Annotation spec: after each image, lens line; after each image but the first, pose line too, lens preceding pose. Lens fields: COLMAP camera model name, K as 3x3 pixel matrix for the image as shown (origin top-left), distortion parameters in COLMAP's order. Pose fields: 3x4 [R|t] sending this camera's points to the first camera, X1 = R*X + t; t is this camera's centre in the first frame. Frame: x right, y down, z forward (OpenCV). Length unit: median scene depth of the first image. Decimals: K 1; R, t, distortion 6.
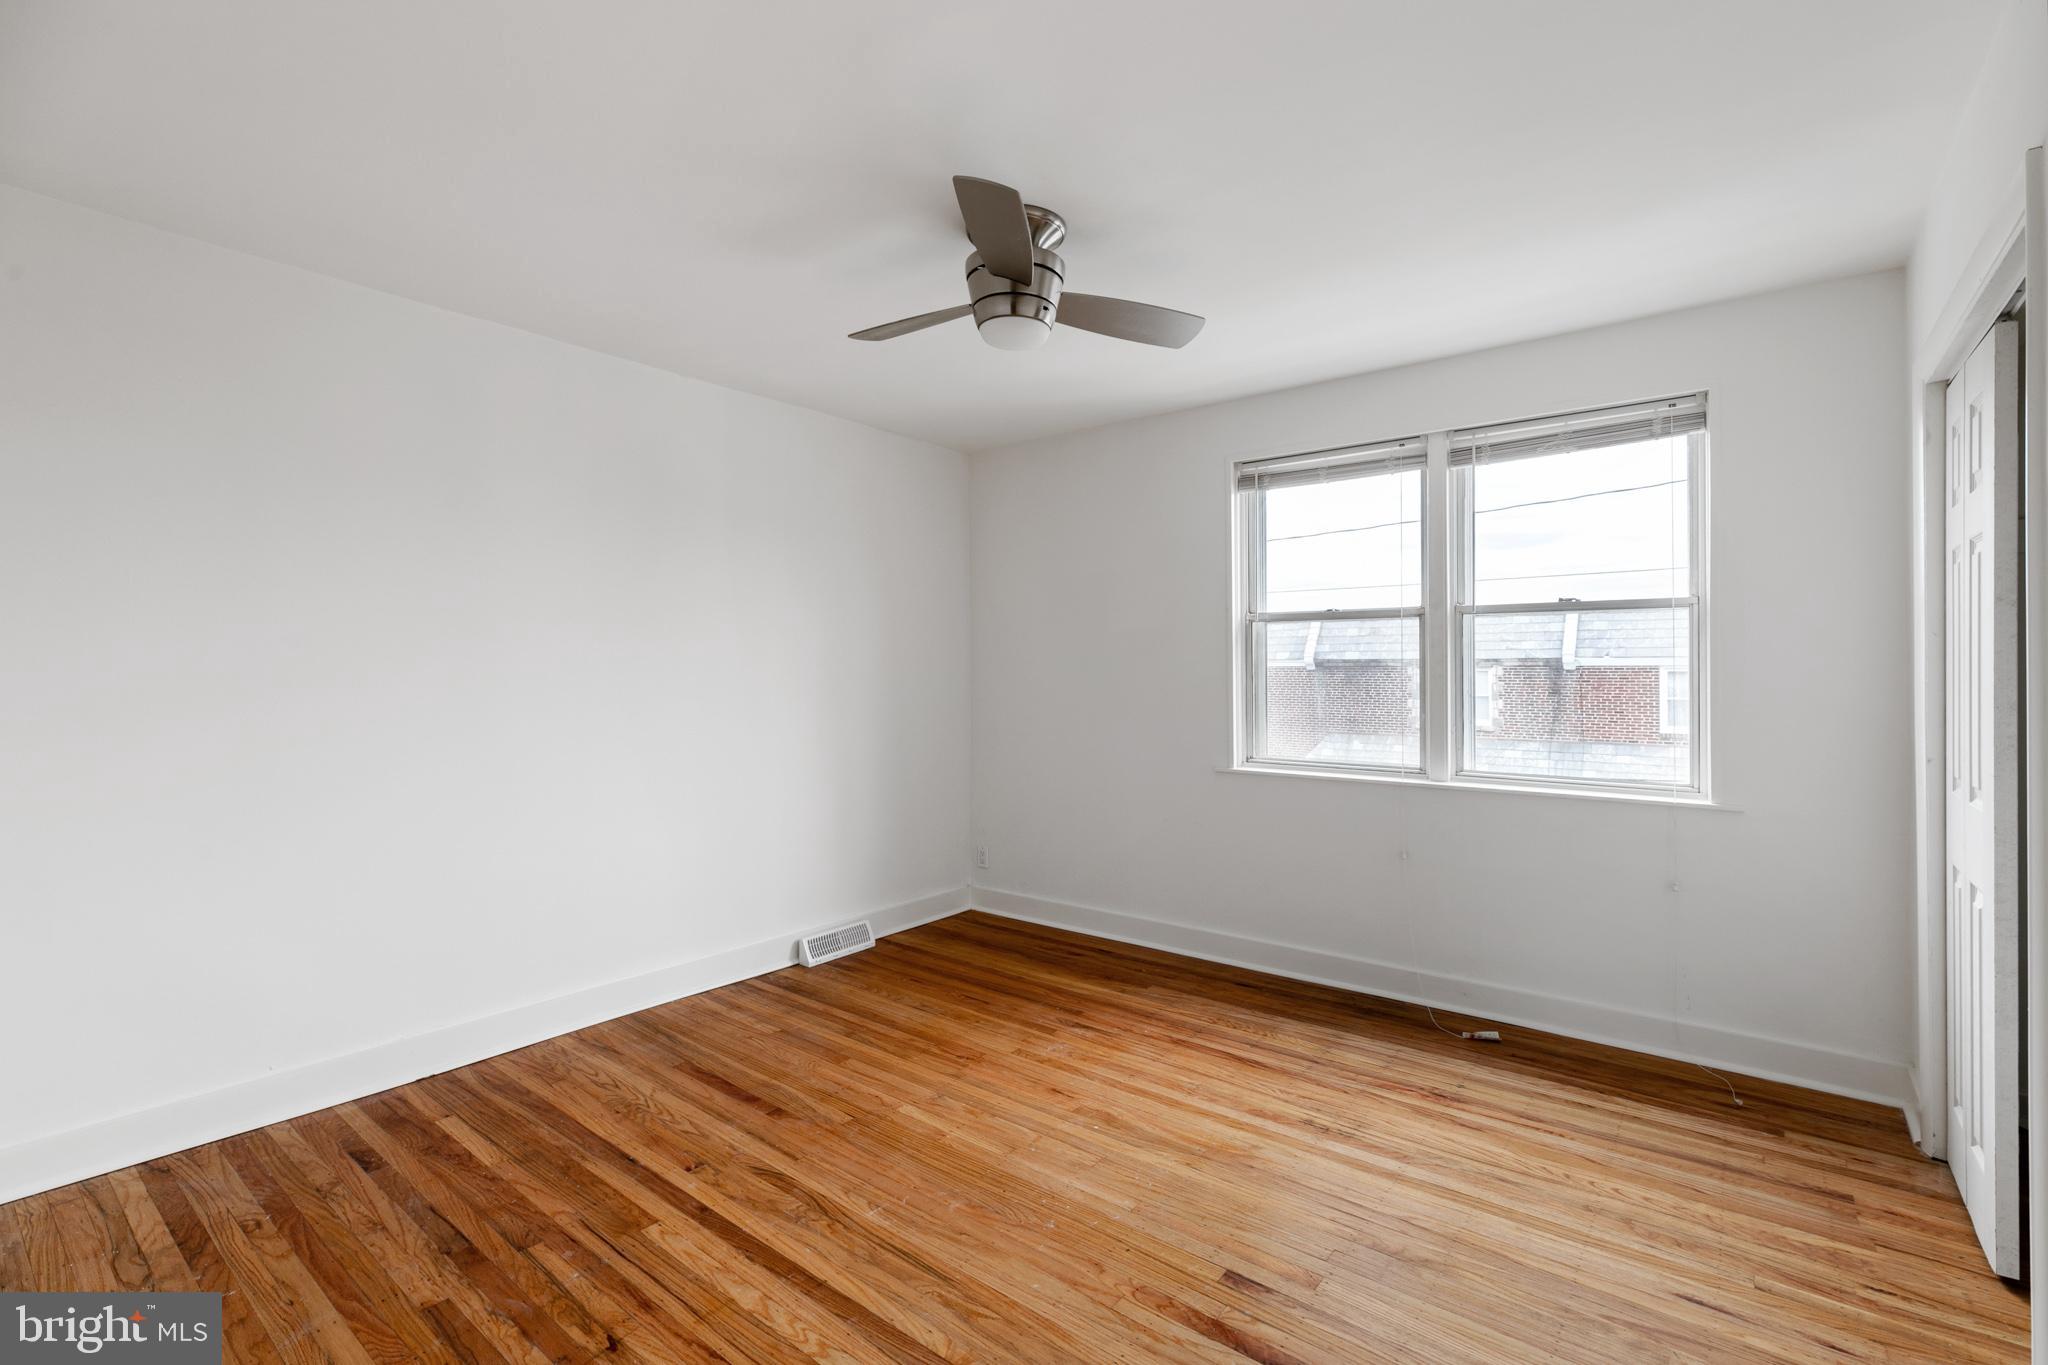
lens RADIAL K [[917.3, 0, 1023.2], [0, 917.3, 670.3], [0, 0, 1]] dist [0.008996, 0.000276]
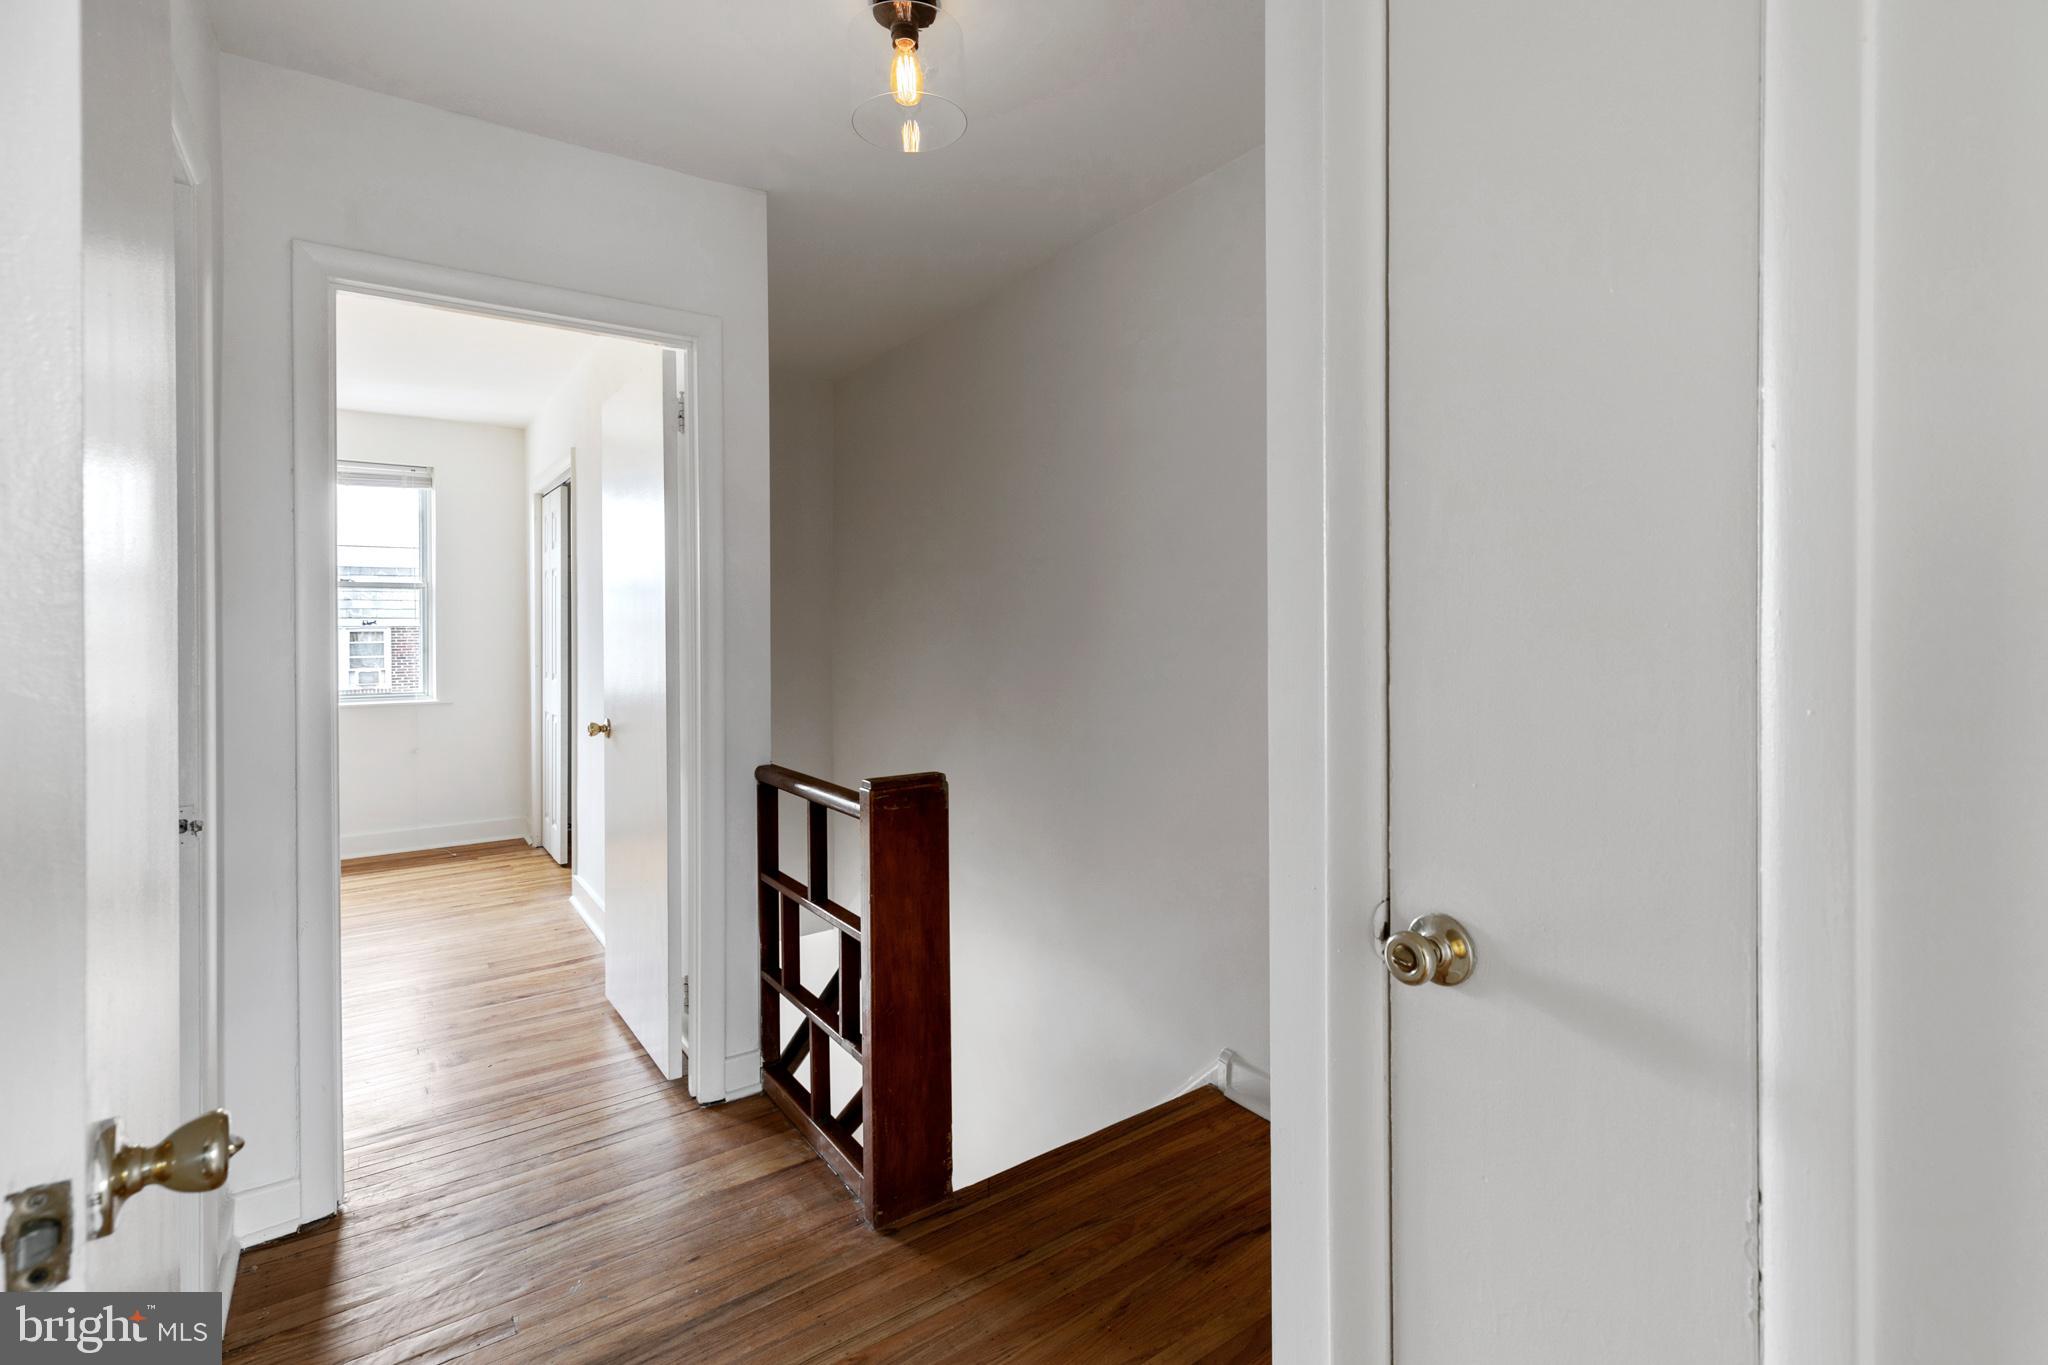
lens RADIAL K [[929.2, 0, 1034.3], [0, 929.2, 636.5], [0, 0, 1]] dist [0.000465, 0.000013]
pose [[0.269772, 0.004137, 0.962915, -0.641155], [0.005051, 0.999971, -0.005712, 0.036065], [-0.962911, 0.006405, 0.269744, -0.569110]]
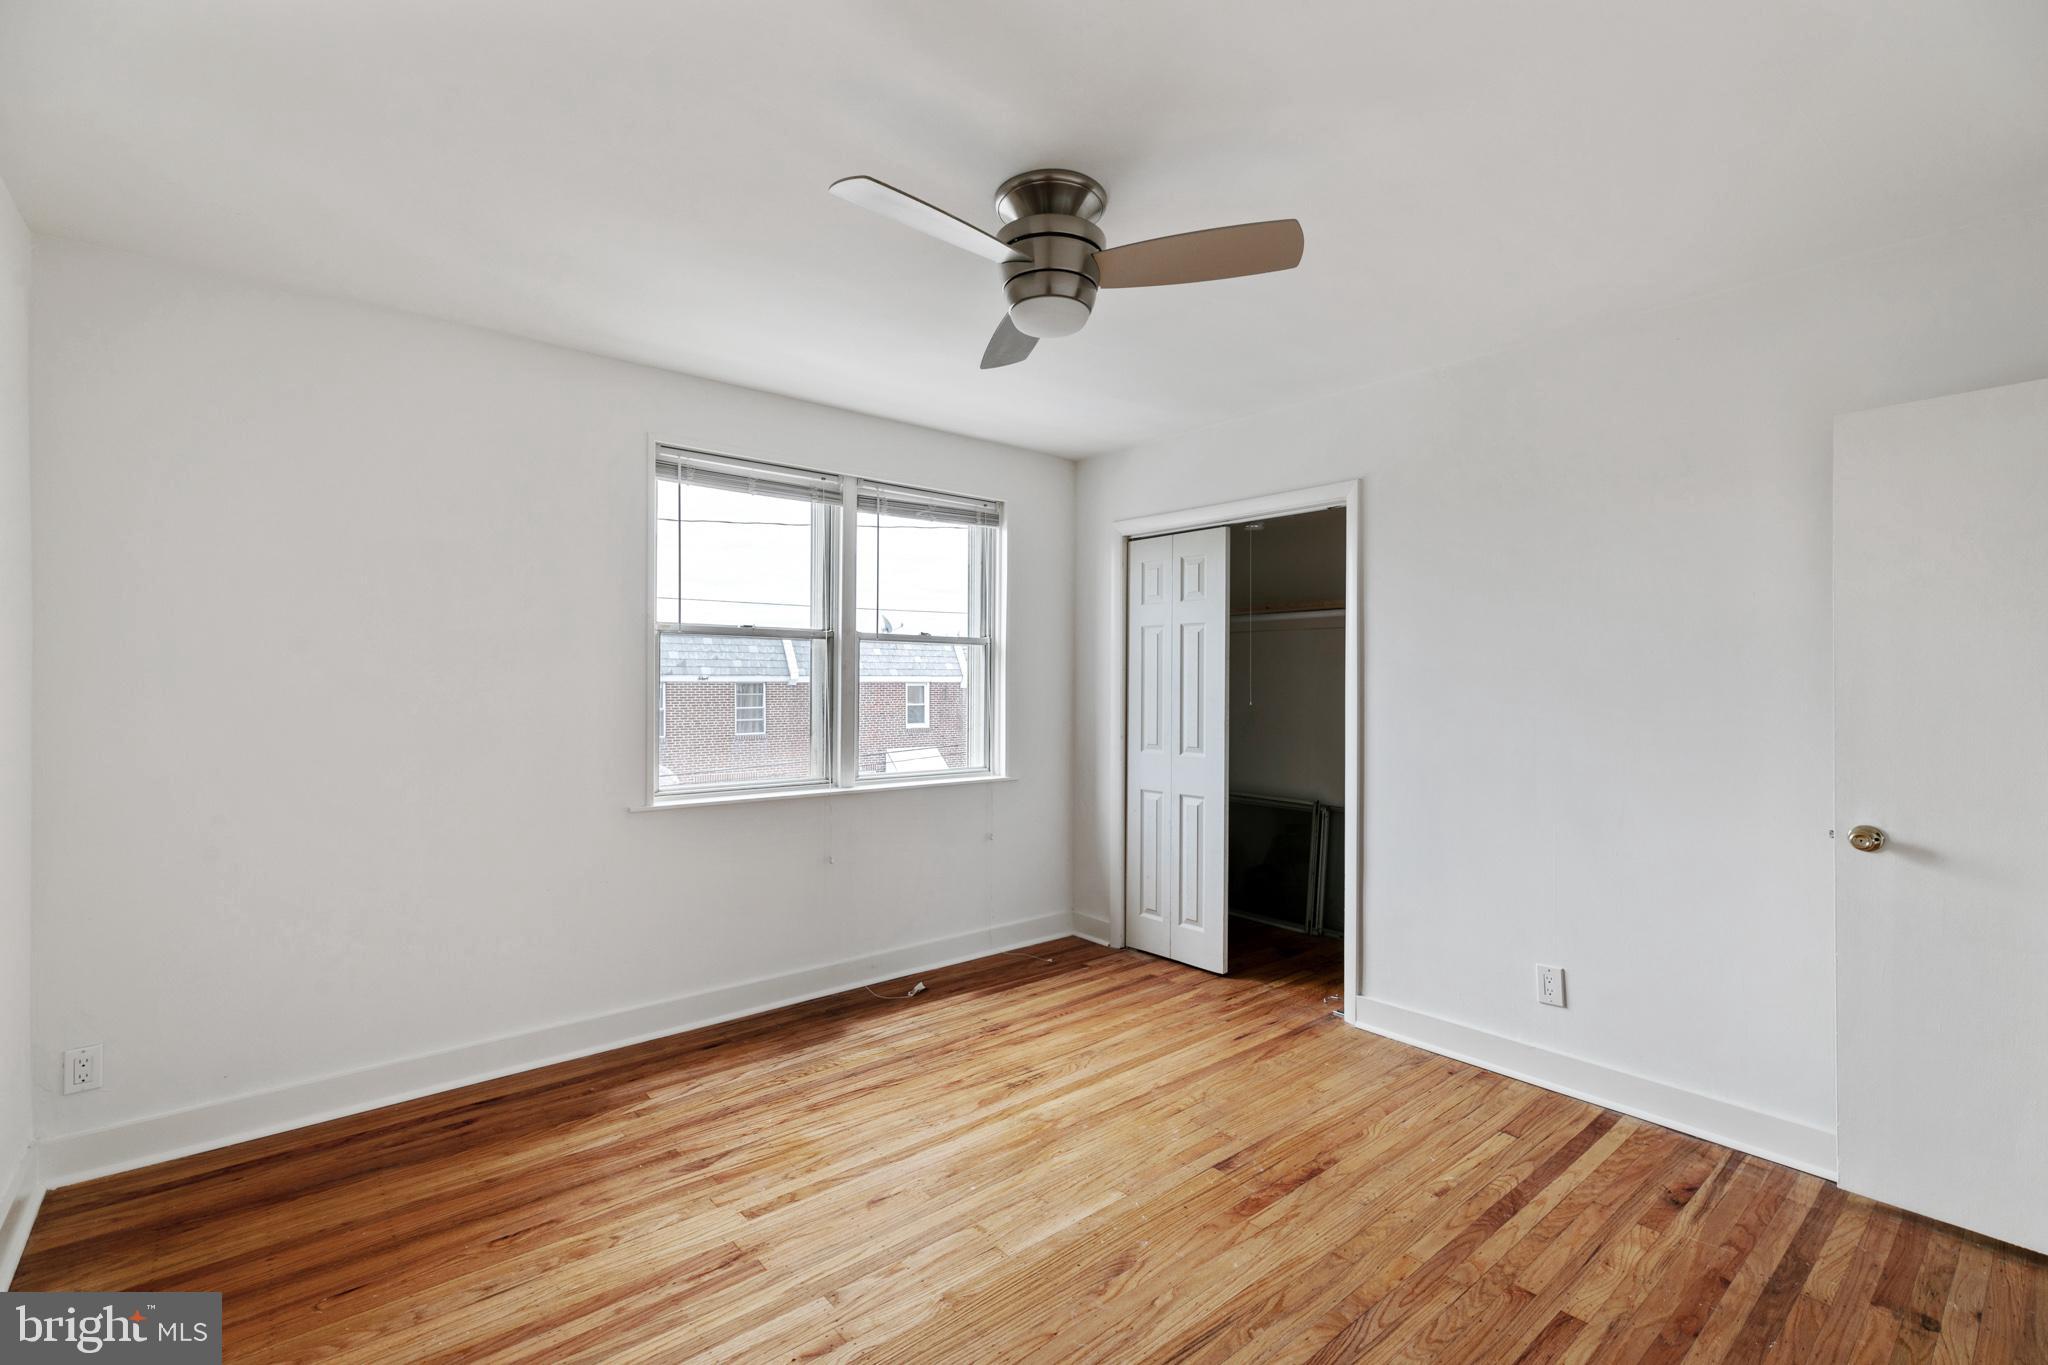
lens RADIAL K [[914.4, 0, 1024.0], [0, 914.4, 682.5], [0, 0, 1]] dist [0.009209, 0.000308]
pose [[0.194220, 0.002881, 0.980954, -0.689727], [-0.002968, 0.999993, -0.002349, -0.005879], [-0.980954, -0.002455, 0.194227, 0.655729]]
